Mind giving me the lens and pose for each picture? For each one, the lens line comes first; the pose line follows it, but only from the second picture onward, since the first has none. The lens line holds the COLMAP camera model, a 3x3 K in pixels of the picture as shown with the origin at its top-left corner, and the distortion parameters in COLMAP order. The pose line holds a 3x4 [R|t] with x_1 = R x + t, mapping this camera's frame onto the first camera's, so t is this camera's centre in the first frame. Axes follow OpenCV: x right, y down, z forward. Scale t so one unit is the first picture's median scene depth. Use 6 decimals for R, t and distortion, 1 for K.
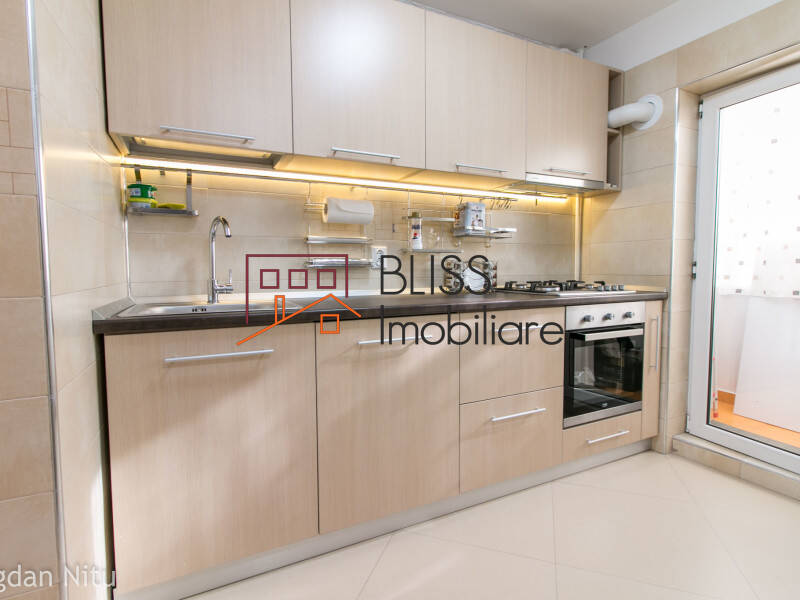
lens RADIAL K [[407.3, 0, 397.1], [0, 407.3, 297.3], [0, 0, 1]] dist [0.000867, 0.000082]
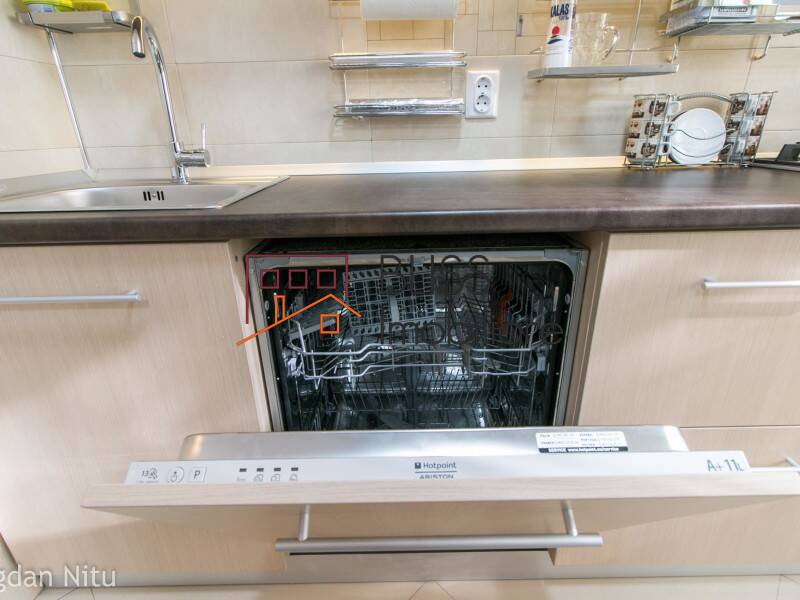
lens RADIAL K [[407.3, 0, 397.1], [0, 407.3, 297.3], [0, 0, 1]] dist [0.000867, 0.000082]
pose [[0.898094, 0.151469, -0.412897, 0.104987], [-0.012713, 0.947370, 0.319887, -0.017721], [0.439619, -0.282039, 0.852754, 0.421170]]
